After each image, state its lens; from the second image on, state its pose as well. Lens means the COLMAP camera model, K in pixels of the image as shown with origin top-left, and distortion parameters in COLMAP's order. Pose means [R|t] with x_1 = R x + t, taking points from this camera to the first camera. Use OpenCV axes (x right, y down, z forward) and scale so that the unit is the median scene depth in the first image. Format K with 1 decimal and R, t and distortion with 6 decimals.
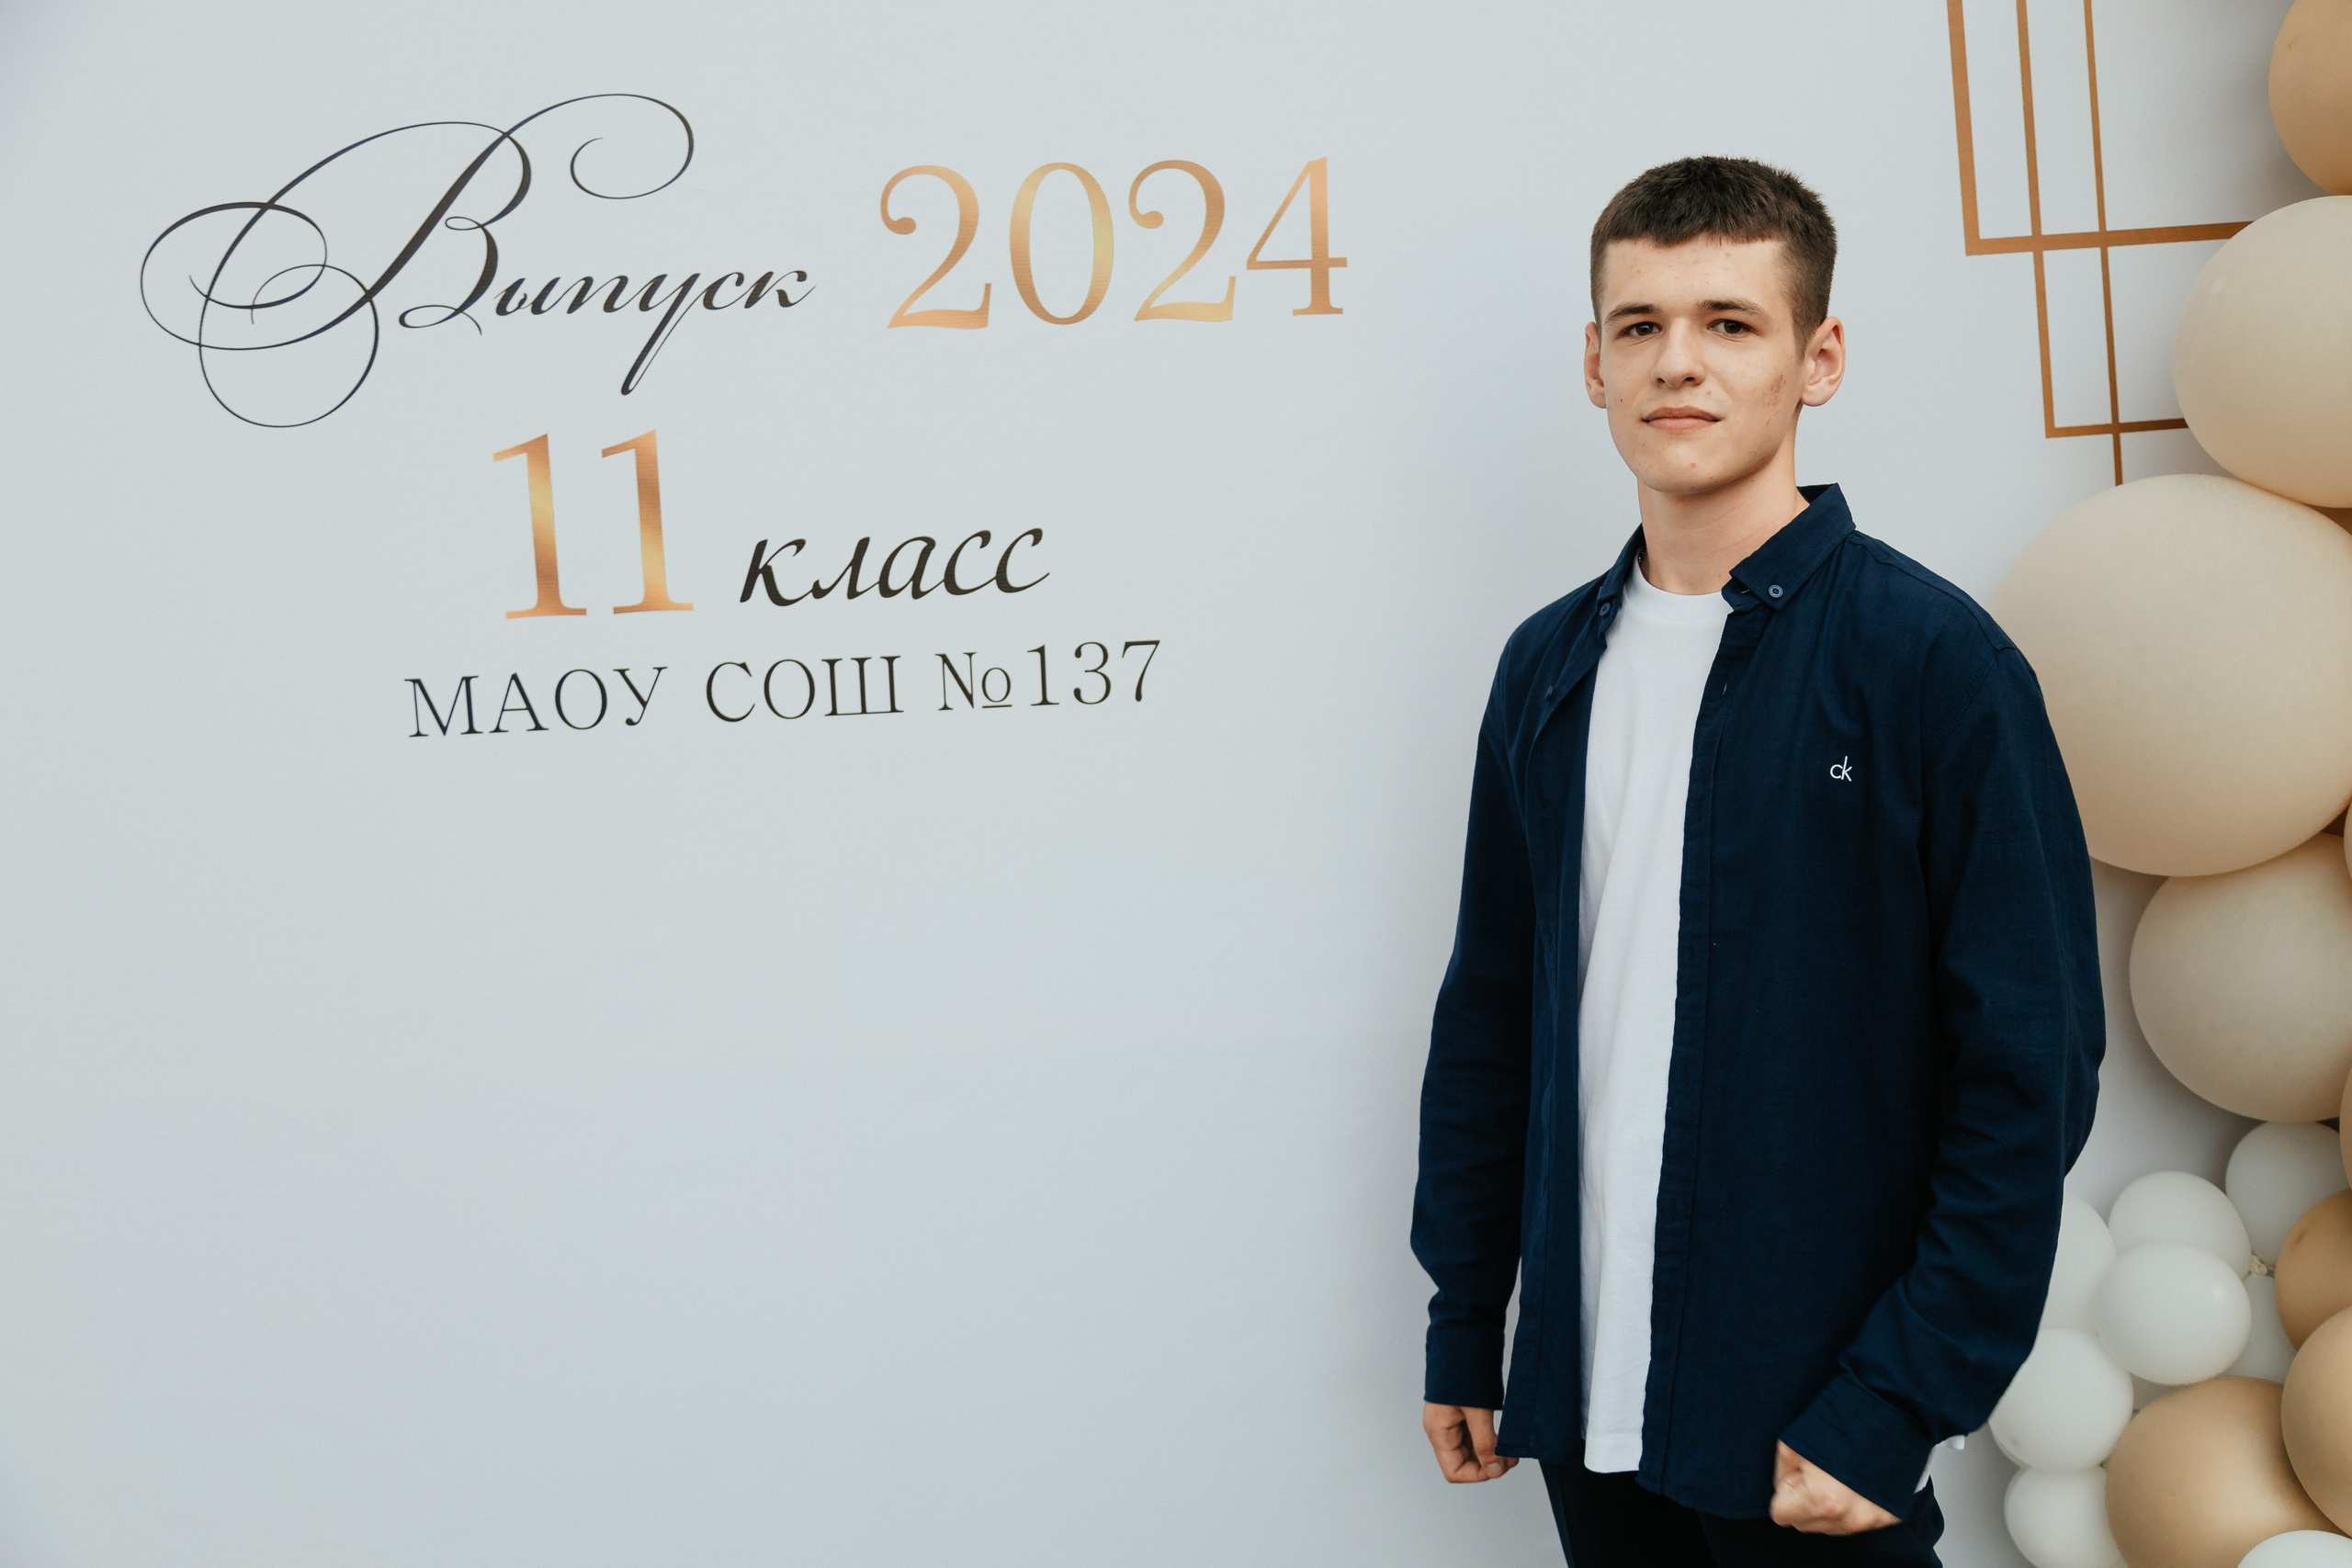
lens RADIAL K [[2632.3, 0, 1186.9], [0, 2632.3, 800.3], [0, 0, 1]] dist [0.009378, 0.006170]
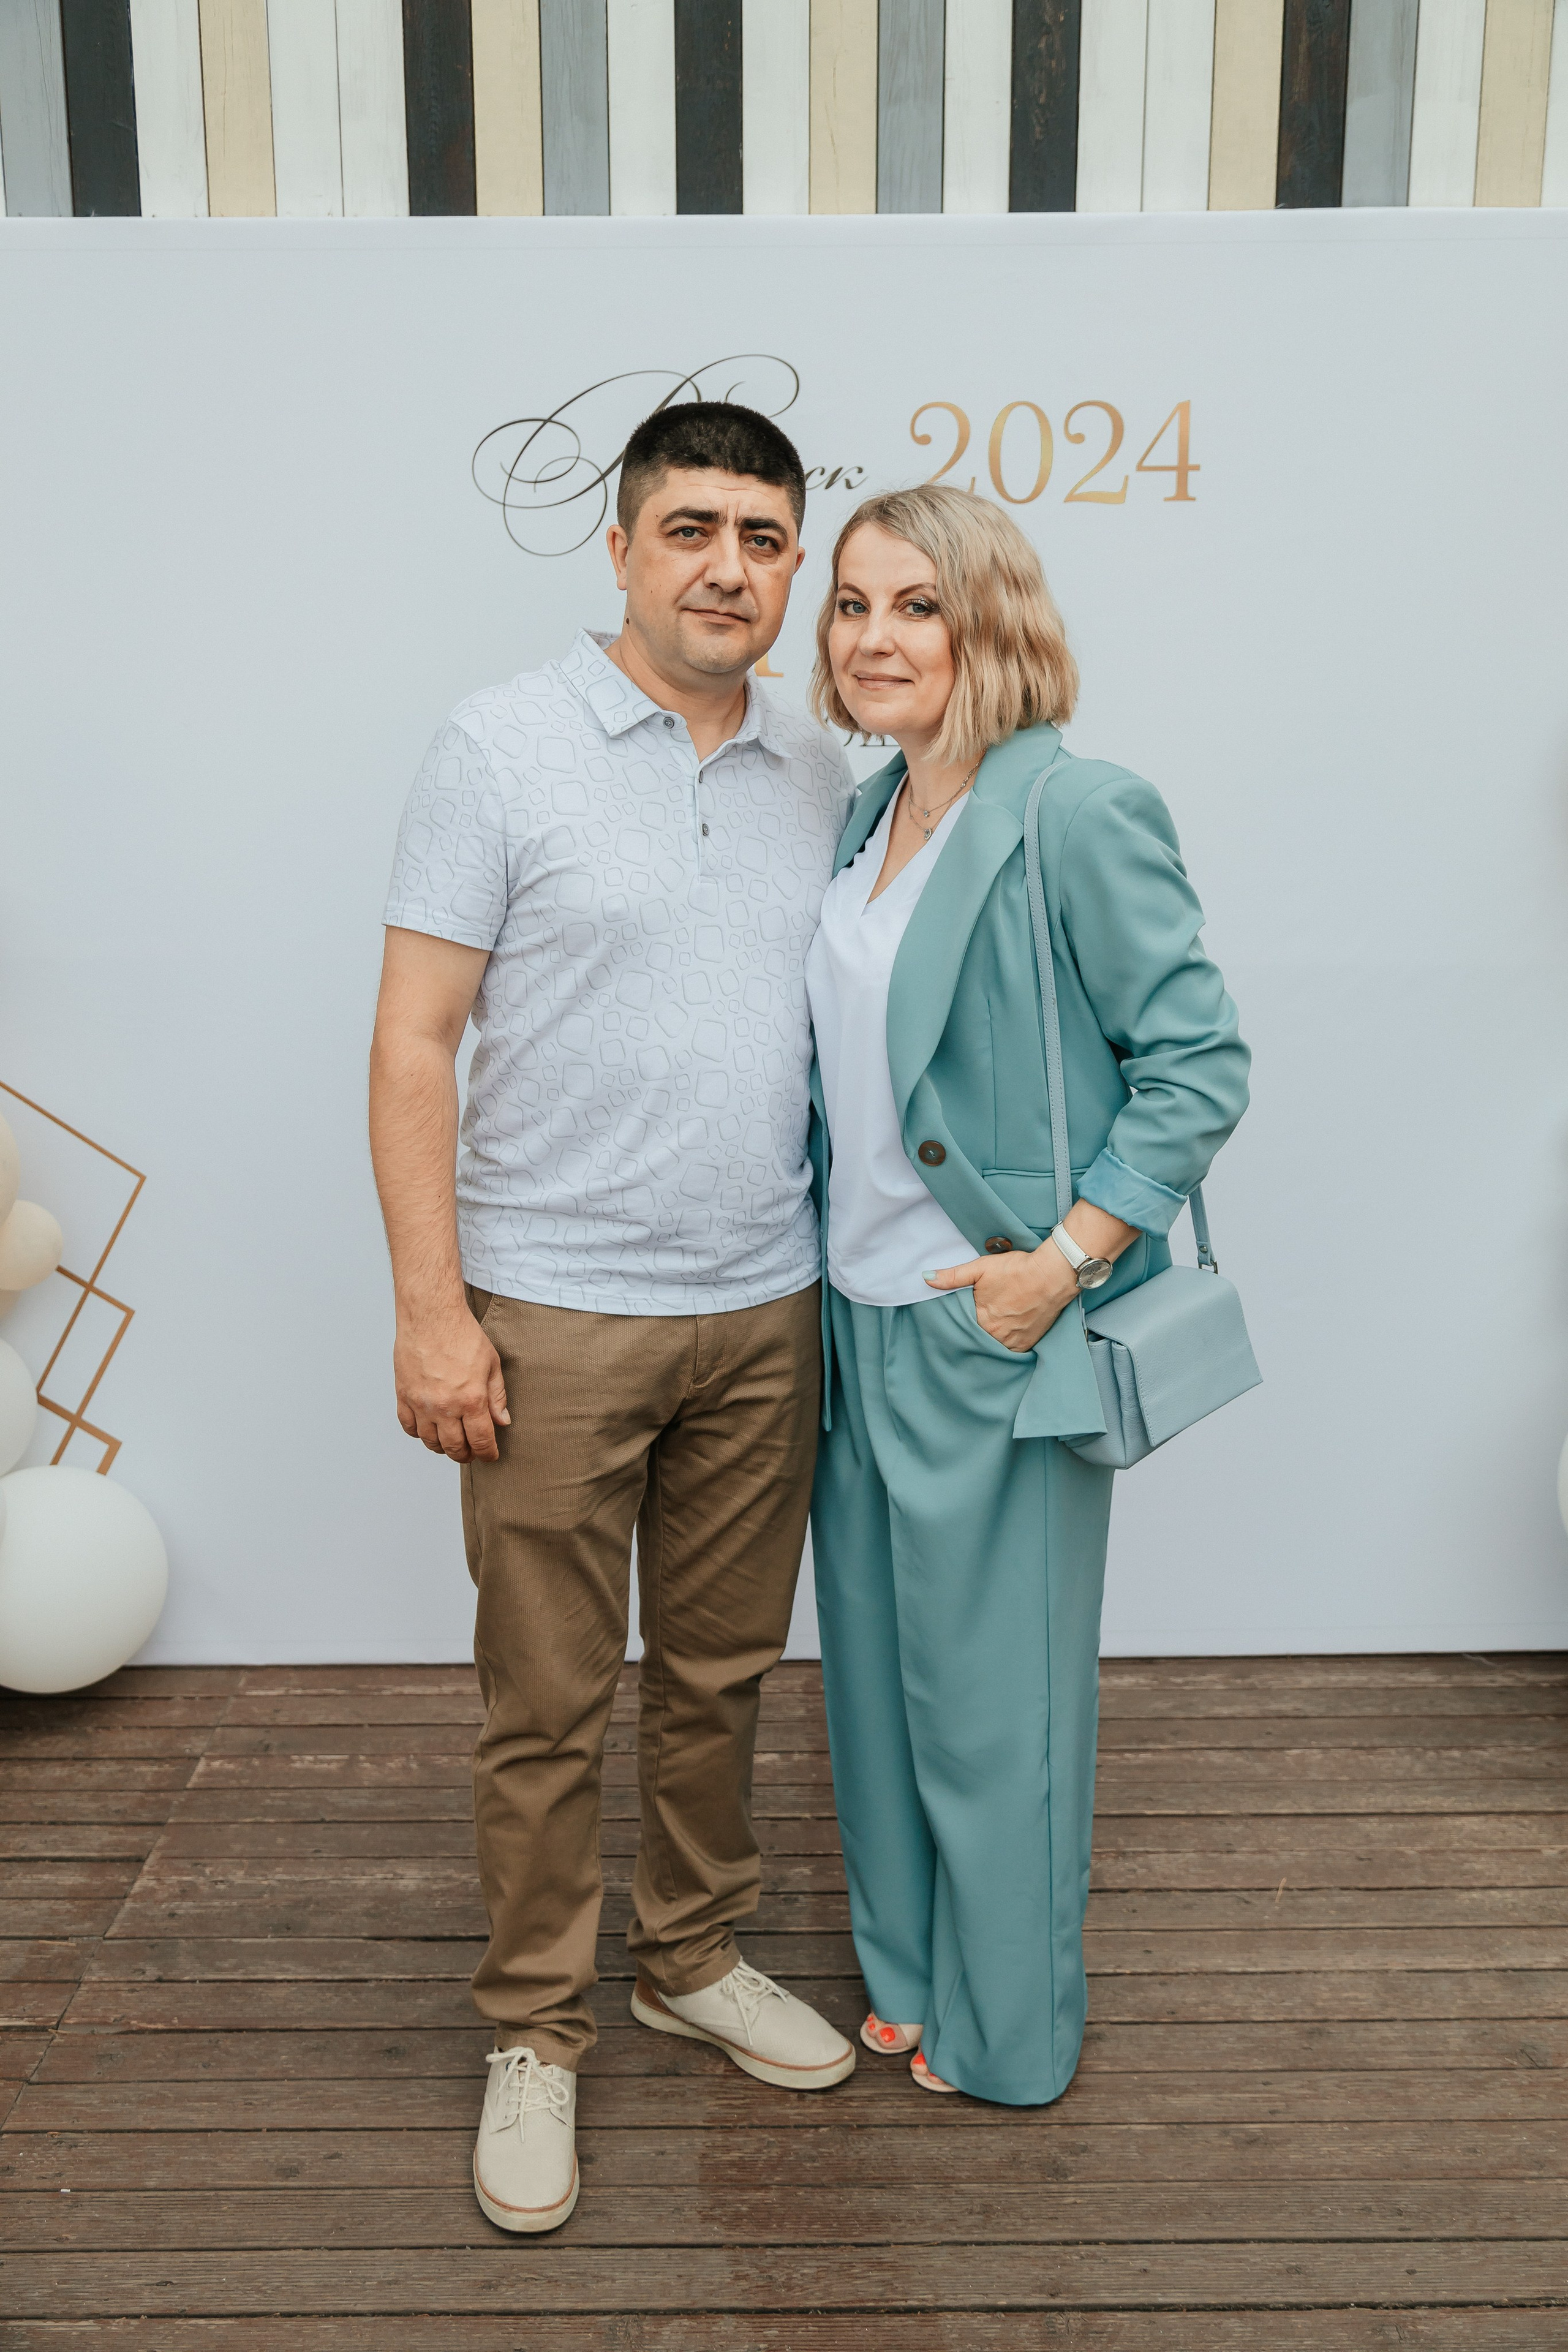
lens RADIAL K [[2388.4, 0, 794.3], [0, 2388.4, 1161.5], [0, 0, 1]] dist [0.017232, -0.001512]
pose [[0.990998, 0.051638, -0.123521, 0.018391], [-0.045636, 0.997658, 0.050940, 0.153427], [0.125862, -0.044844, 0.991034, -0.488312]]
